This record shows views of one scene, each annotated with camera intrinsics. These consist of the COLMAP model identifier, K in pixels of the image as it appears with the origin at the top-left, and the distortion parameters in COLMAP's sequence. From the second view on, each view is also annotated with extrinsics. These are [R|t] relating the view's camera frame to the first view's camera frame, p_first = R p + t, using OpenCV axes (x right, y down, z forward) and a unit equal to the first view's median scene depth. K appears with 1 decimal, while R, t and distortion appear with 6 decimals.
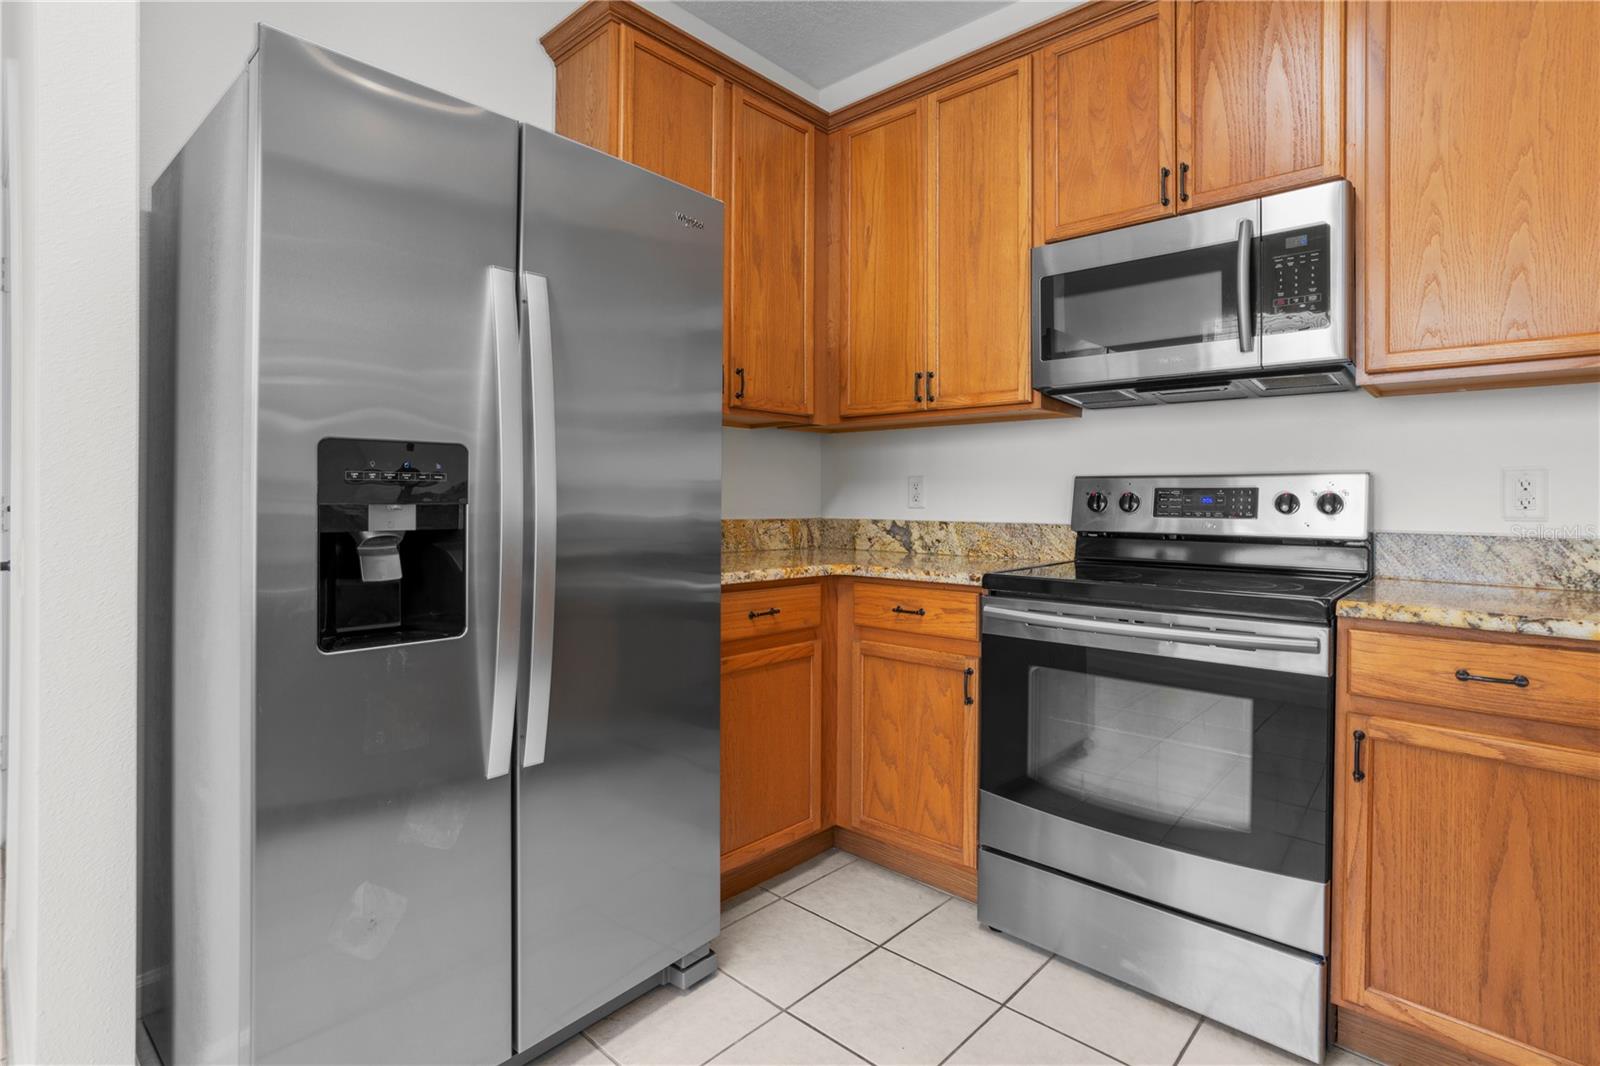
lens RADIAL K [[777.2, 0, 804.8], [0, 777.2, 496.1], [0, 0, 1]] dist [-0.065727, 0.033520]
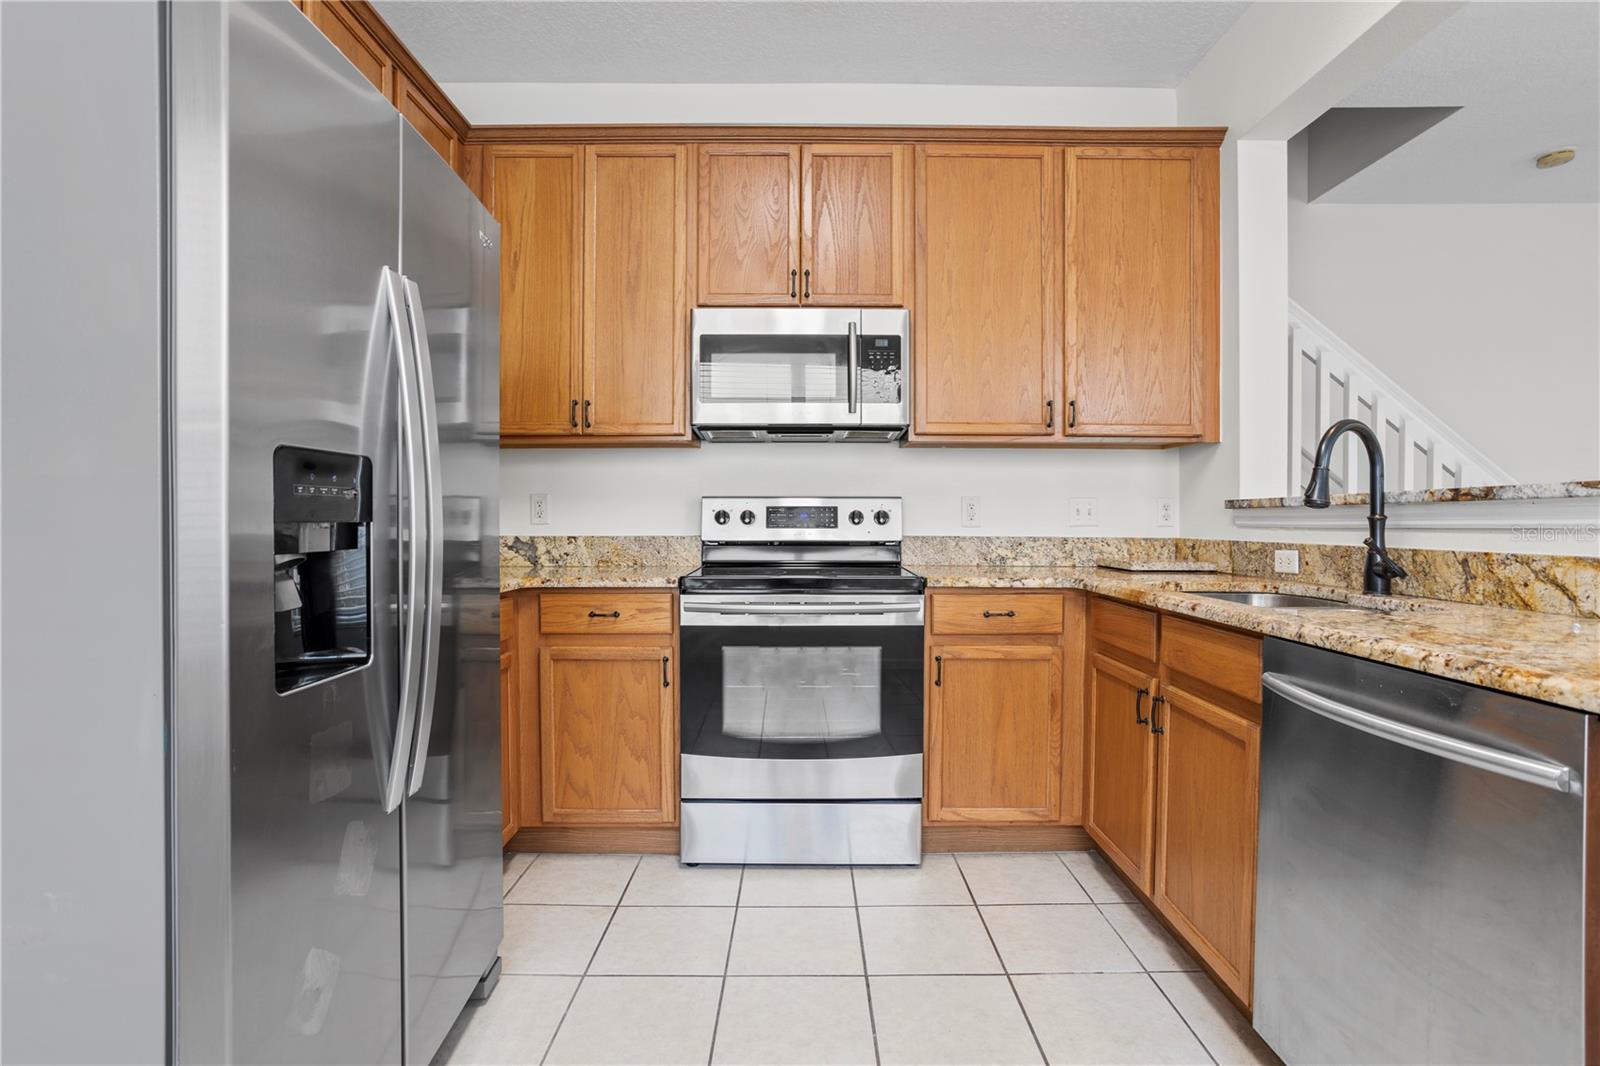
lens RADIAL K [[776.5, 0, 798.6], [0, 776.5, 527.6], [0, 0, 1]] dist [-0.060009, 0.035150]
pose [[0.737468, -0.013974, 0.675237, -0.413468], [0.000699, 0.999801, 0.019927, -0.000844], [-0.675381, -0.014224, 0.737331, -0.020043]]
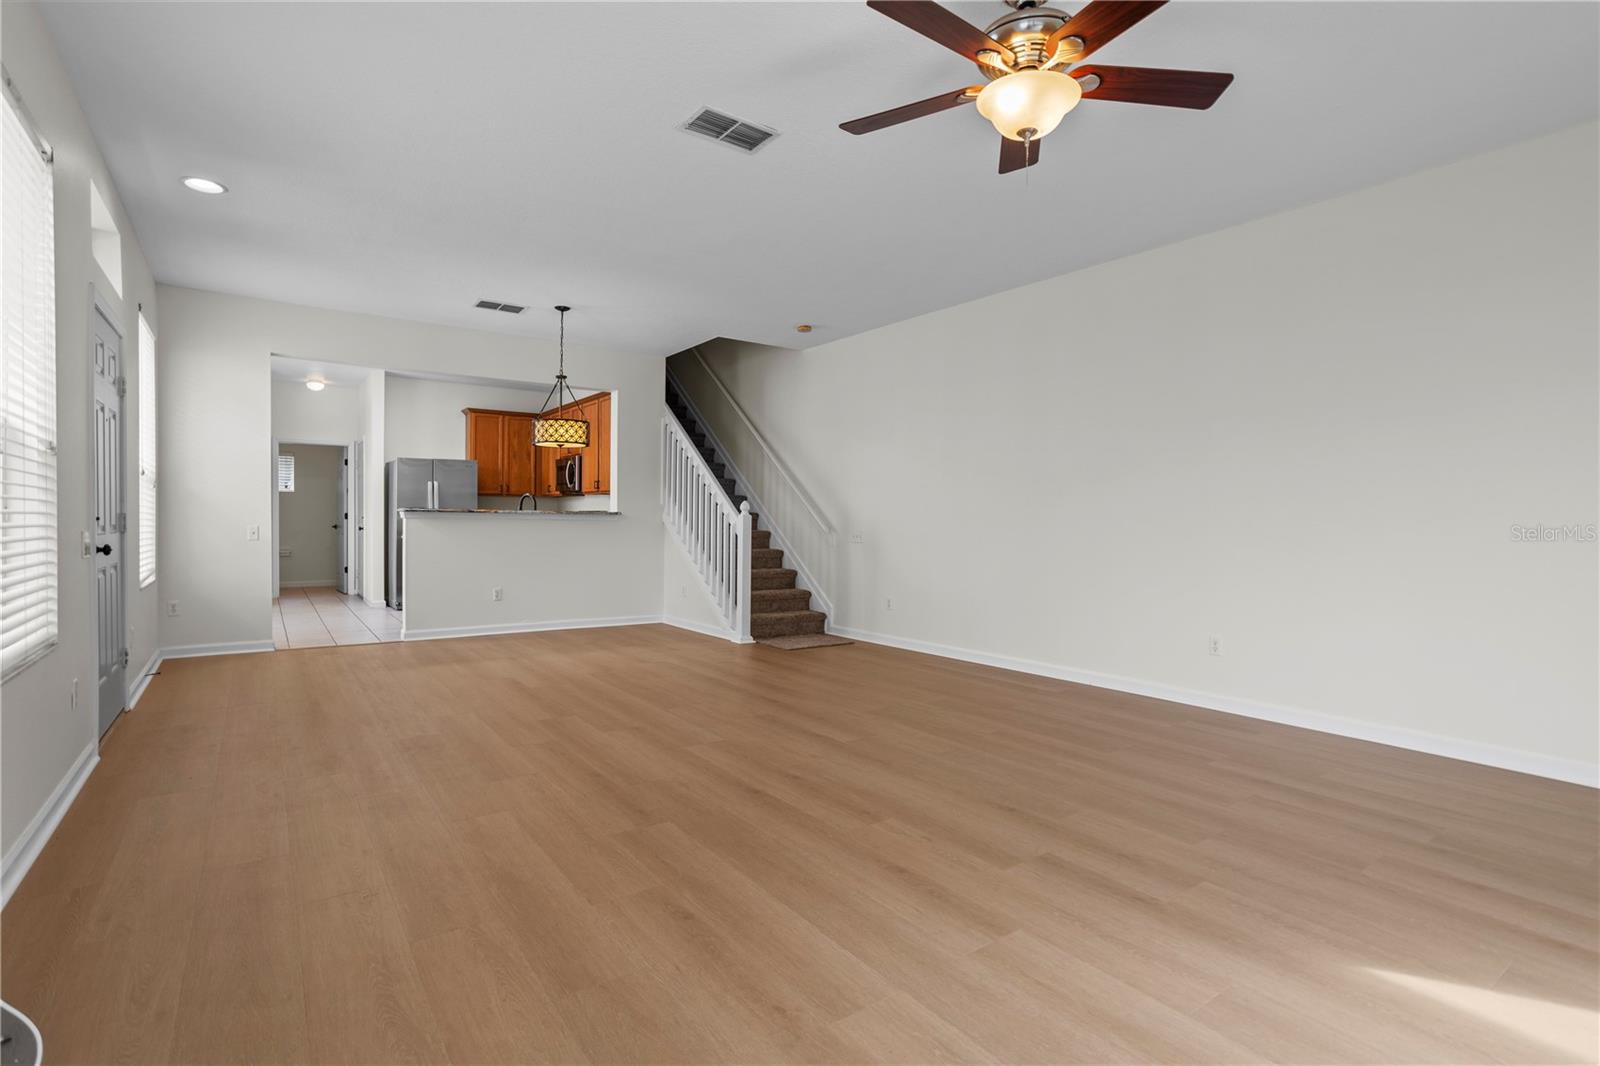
lens RADIAL K [[771.2, 0, 802.8], [0, 771.2, 523.0], [0, 0, 1]] dist [-0.022223, -0.000057]
pose [[0.977337, 0.001267, -0.211683, 2.672403], [0.000906, 0.999948, 0.010164, 0.001467], [0.211685, -0.010125, 0.977285, -3.093057]]
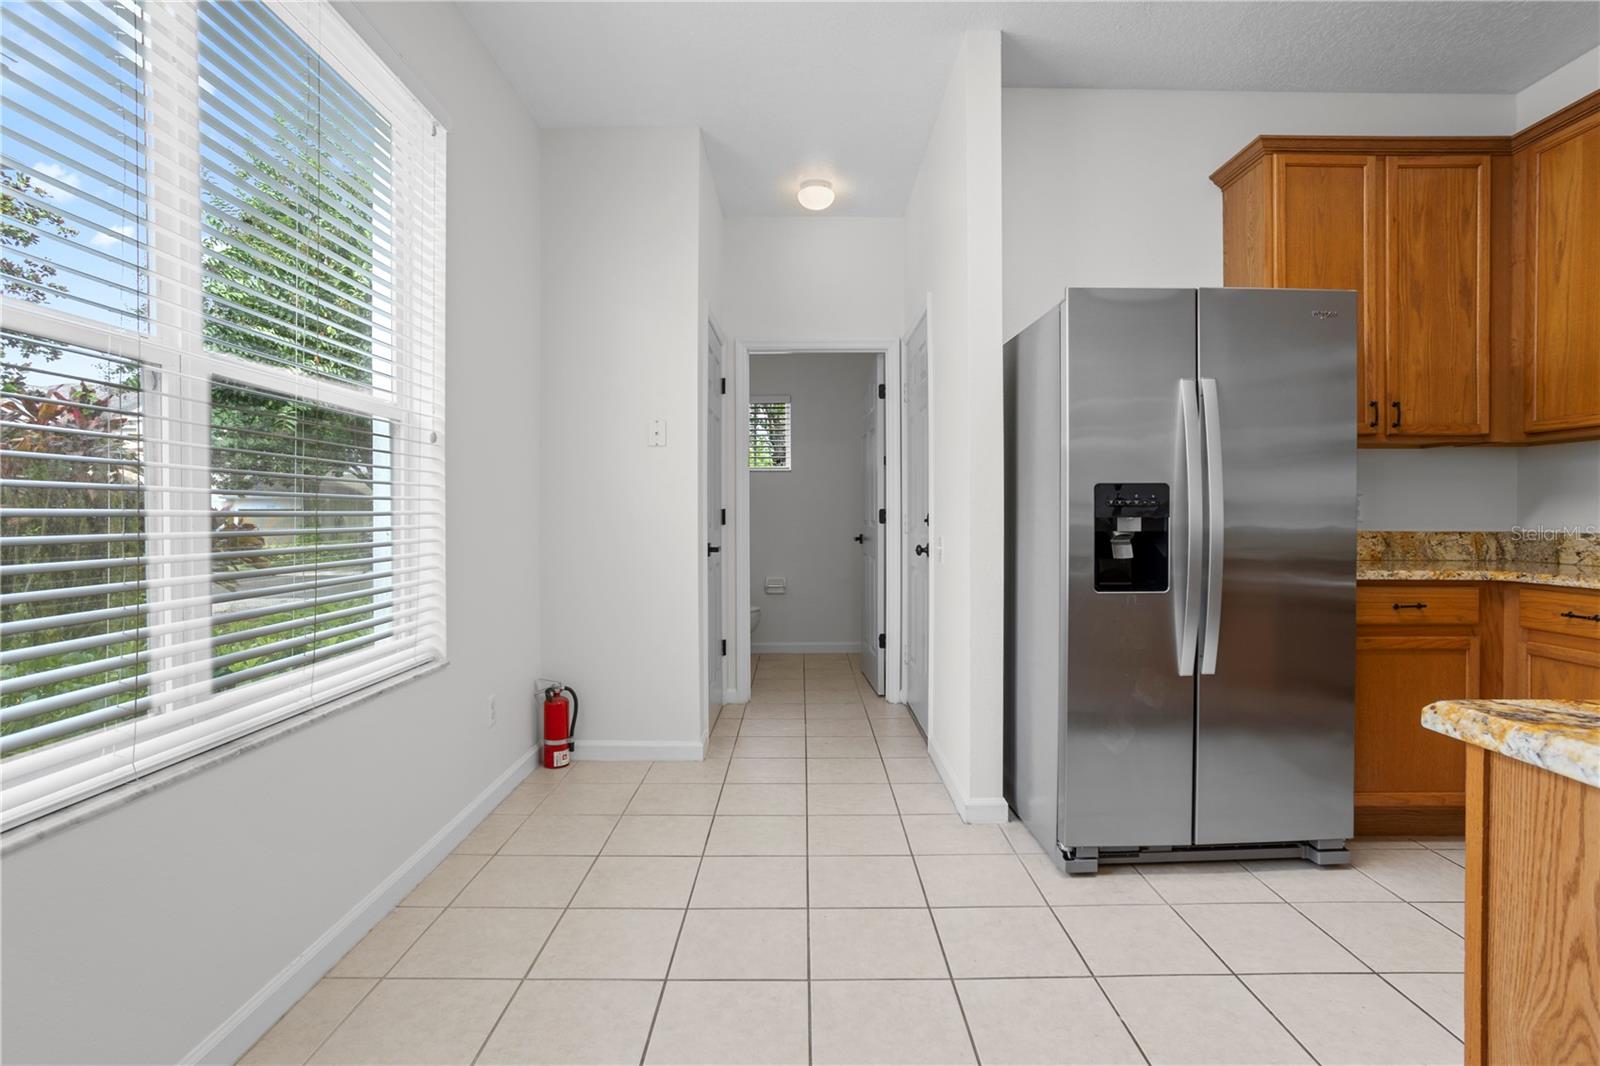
lens RADIAL K [[784.0, 0, 805.1], [0, 784.0, 519.5], [0, 0, 1]] dist [-0.050261, 0.028740]
pose [[0.675981, -0.001501, -0.736917, 0.189872], [0.008493, 0.999947, 0.005754, -0.000950], [0.736870, -0.010148, 0.675958, -0.503647]]
